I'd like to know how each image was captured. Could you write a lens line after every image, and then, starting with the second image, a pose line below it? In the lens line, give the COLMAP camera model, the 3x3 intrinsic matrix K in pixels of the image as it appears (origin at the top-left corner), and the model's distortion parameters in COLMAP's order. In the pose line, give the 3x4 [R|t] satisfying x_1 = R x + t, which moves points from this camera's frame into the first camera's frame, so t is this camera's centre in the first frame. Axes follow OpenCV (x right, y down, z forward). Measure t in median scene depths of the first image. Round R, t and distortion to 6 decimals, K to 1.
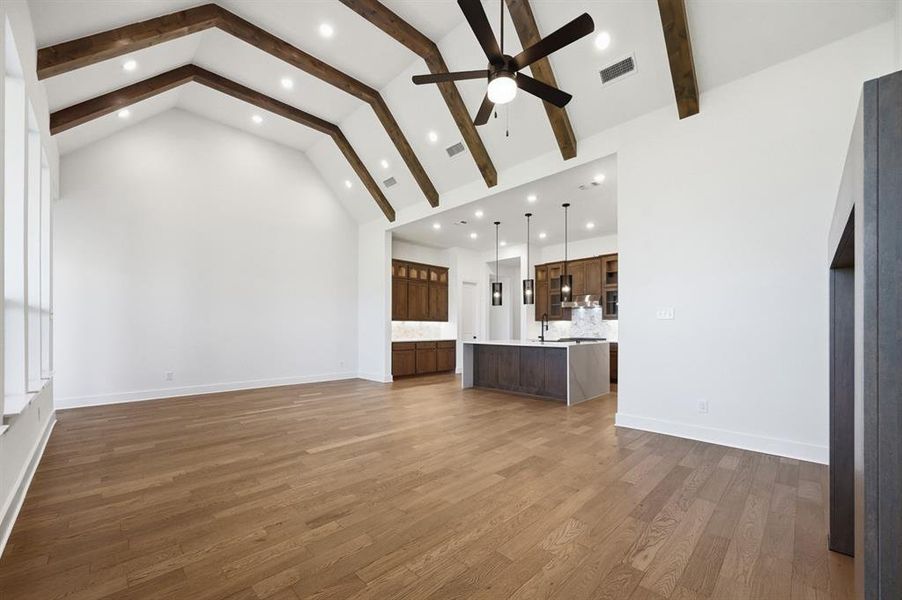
lens RADIAL K [[358.6, 0, 455.3], [0, 358.6, 329.6], [0, 0, 1]] dist [-0.001176, -0.000157]
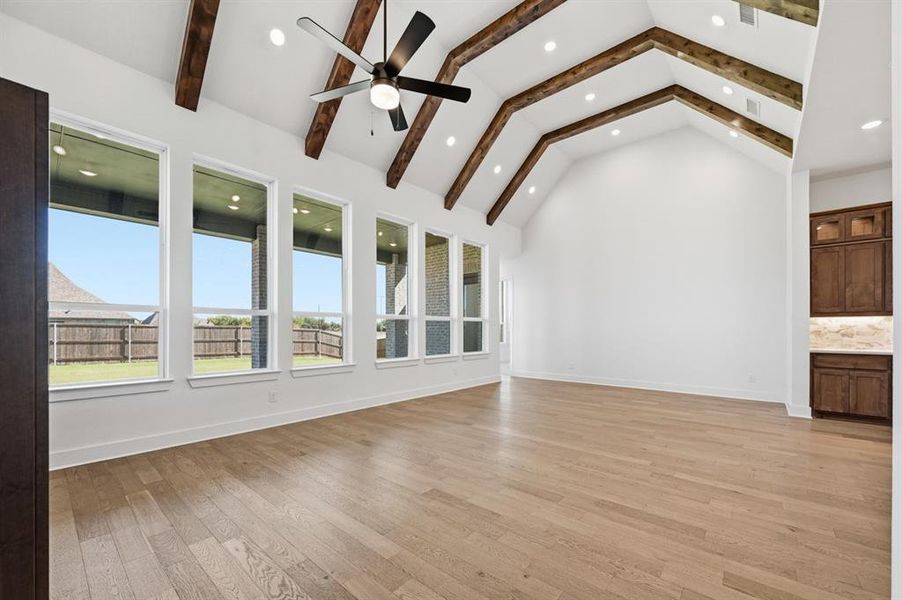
lens RADIAL K [[358.6, 0, 455.3], [0, 358.6, 329.6], [0, 0, 1]] dist [-0.001176, -0.000157]
pose [[0.073335, -0.002215, -0.997305, 0.449354], [-0.004855, 0.999985, -0.002578, 0.000786], [0.997296, 0.005031, 0.073323, 0.433173]]
